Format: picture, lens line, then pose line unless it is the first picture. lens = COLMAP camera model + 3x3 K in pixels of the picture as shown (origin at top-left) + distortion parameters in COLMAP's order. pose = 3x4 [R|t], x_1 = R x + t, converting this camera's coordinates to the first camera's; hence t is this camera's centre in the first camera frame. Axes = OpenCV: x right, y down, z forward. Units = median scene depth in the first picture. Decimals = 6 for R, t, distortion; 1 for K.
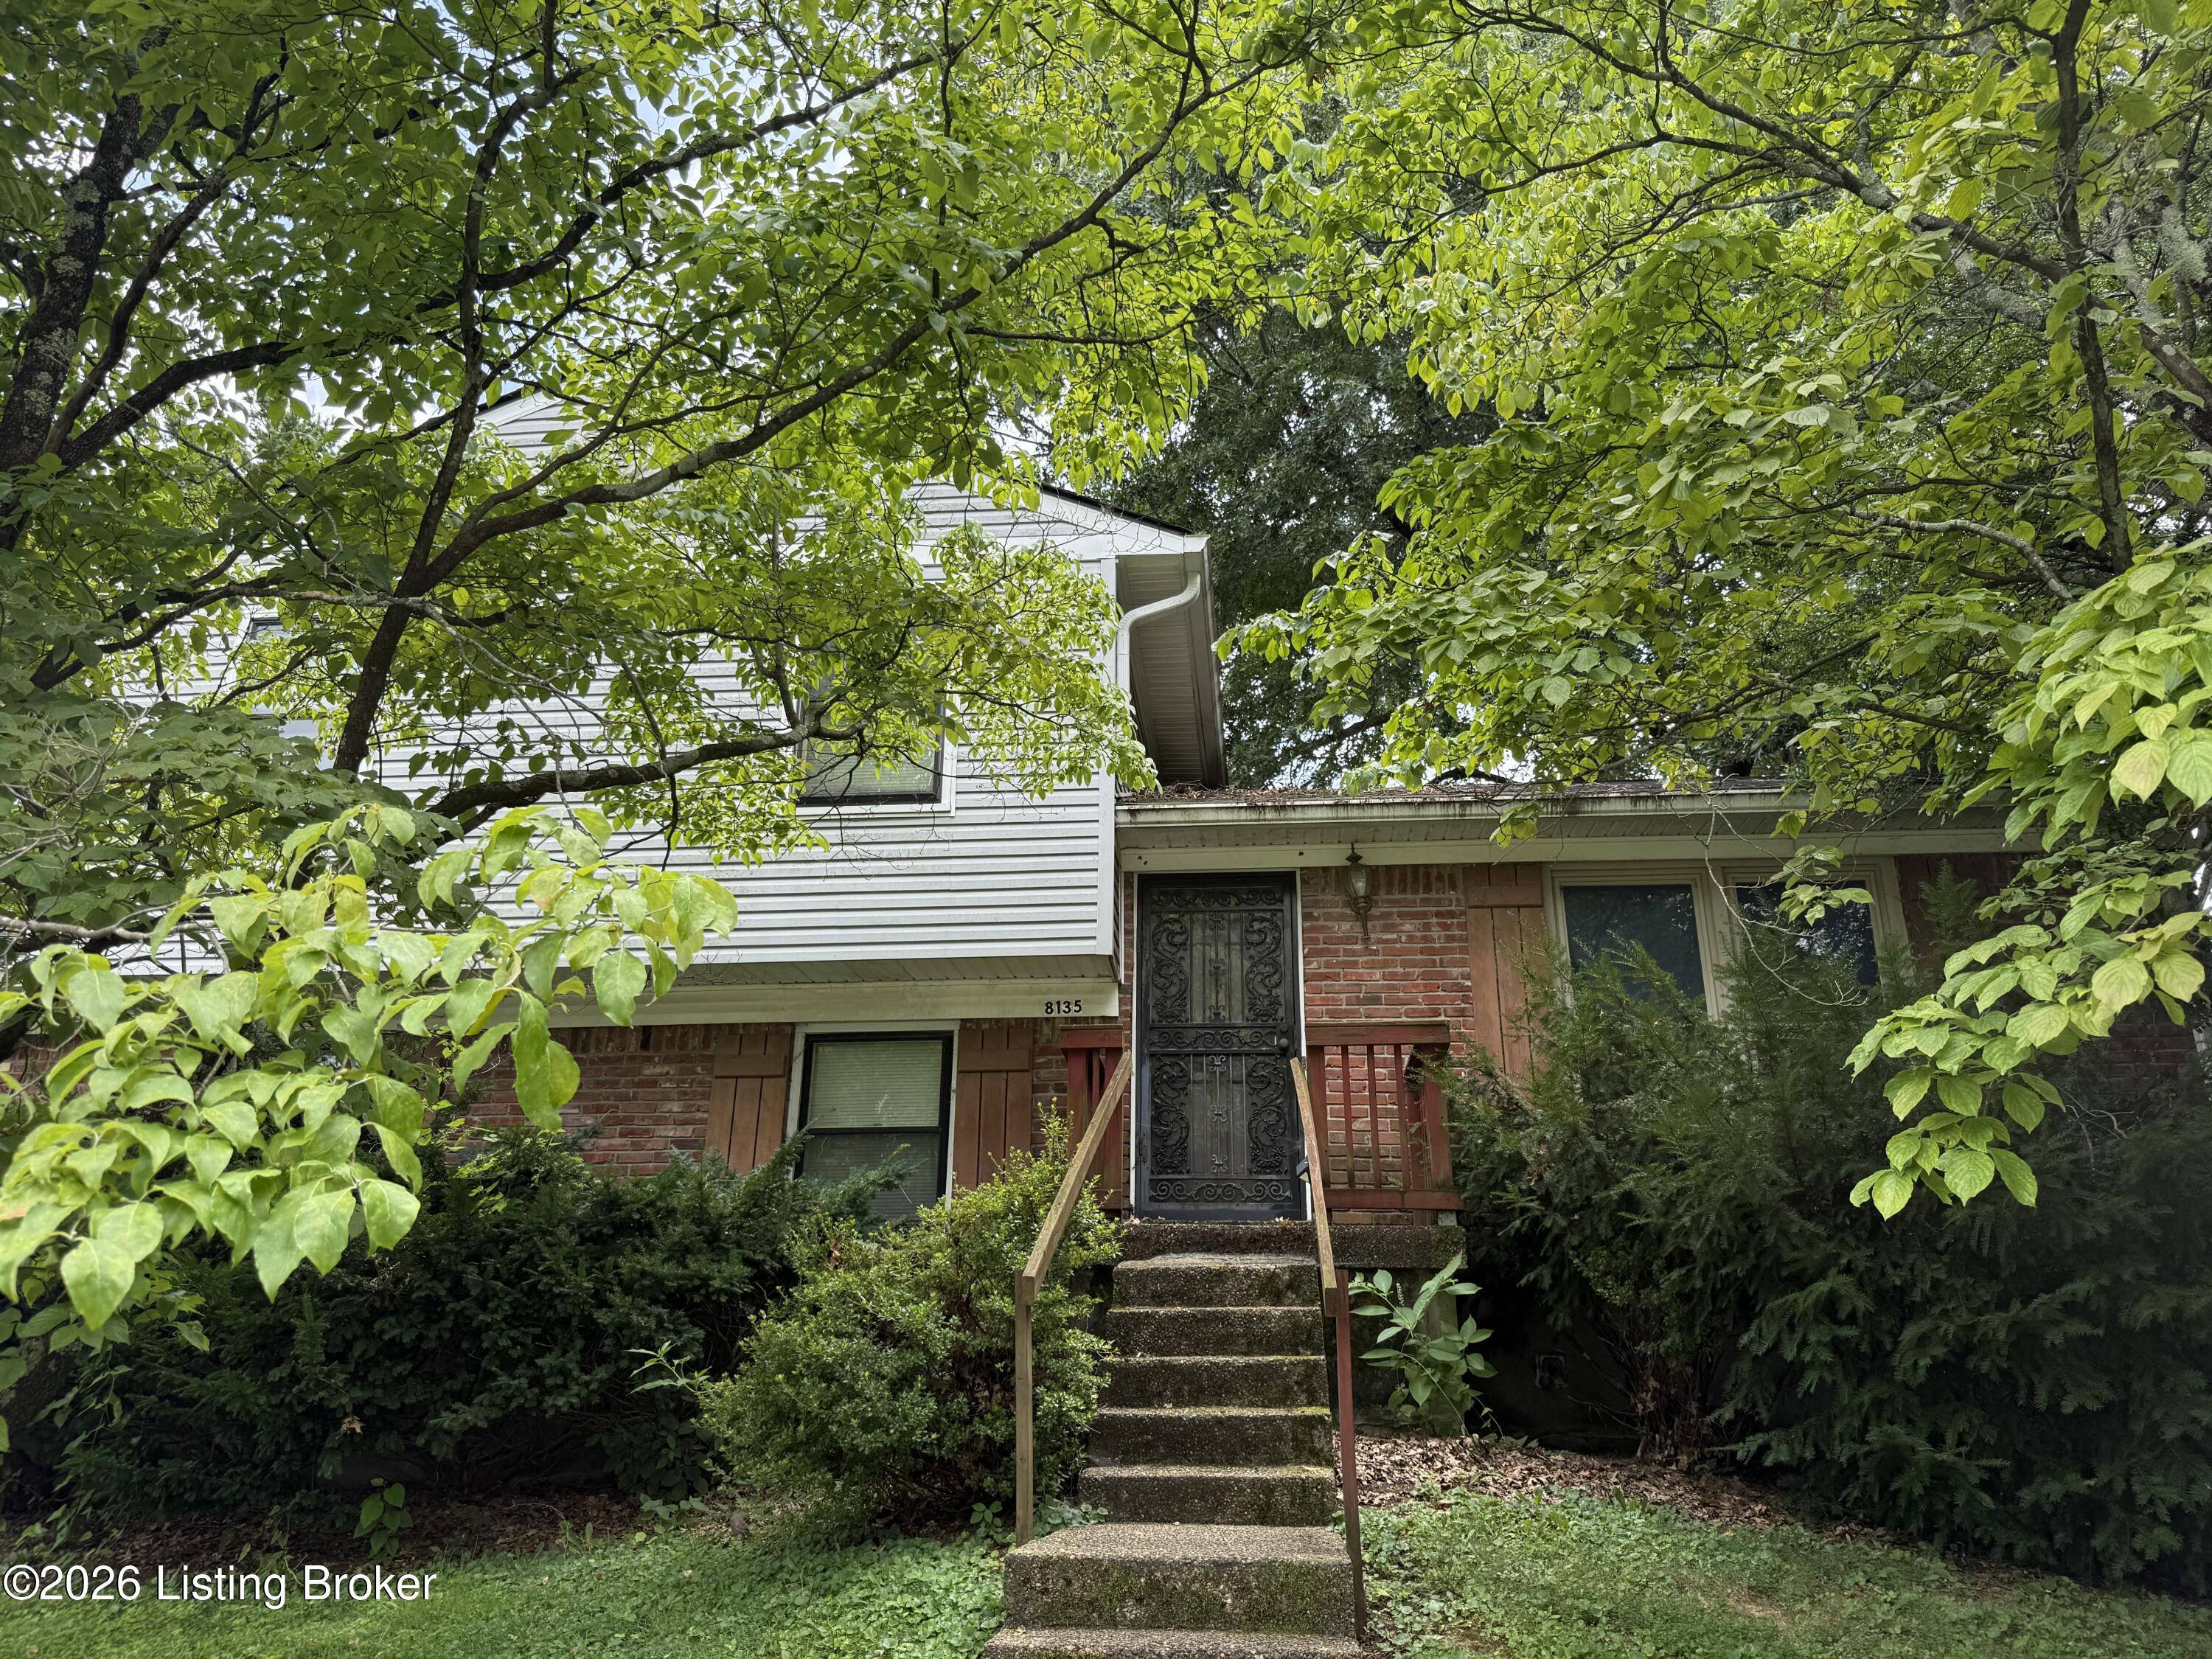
lens RADIAL K [[1530.9, 0, 1106.0], [0, 1530.9, 829.5], [0, 0, 1]] dist [0.019893, -0.044977]
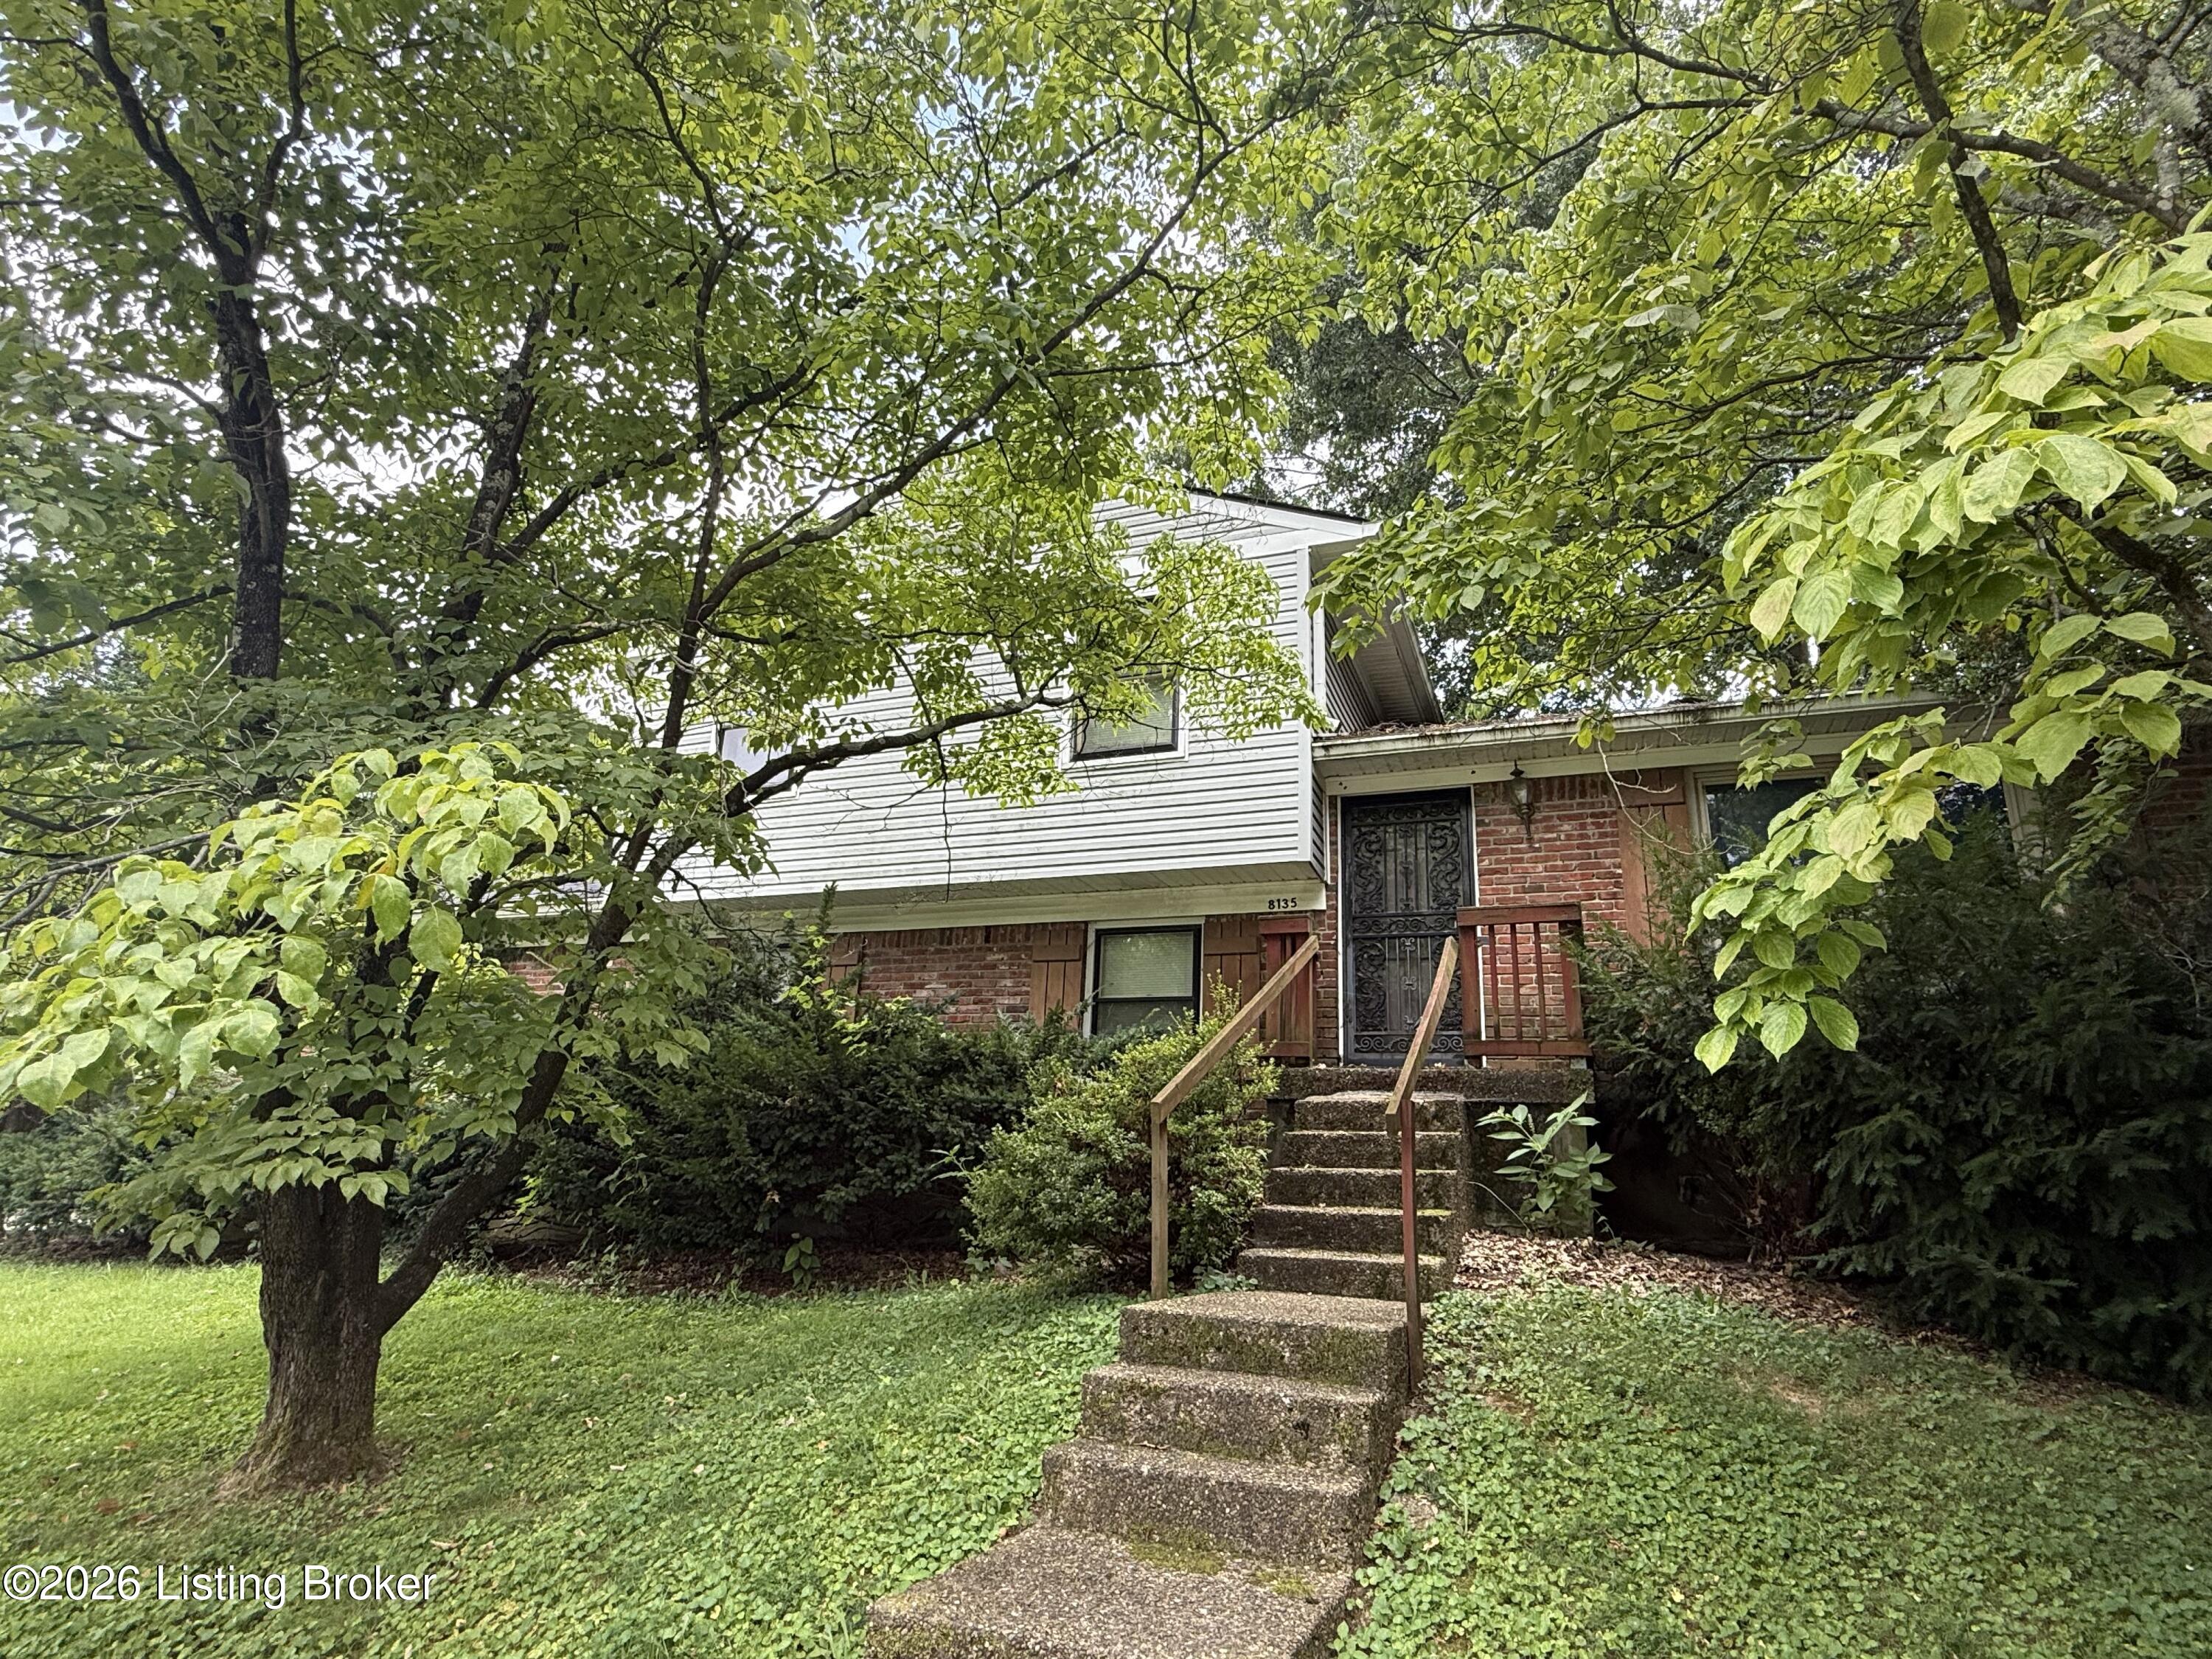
lens RADIAL K [[1141.4, 0, 1106.0], [0, 1141.4, 829.5], [0, 0, 1]] dist [-0.016173, 0.001013]
pose [[0.960113, -0.051258, -0.274874, 0.137124], [0.062386, 0.997543, 0.031887, 0.020422], [0.272564, -0.047763, 0.960951, 0.049788]]
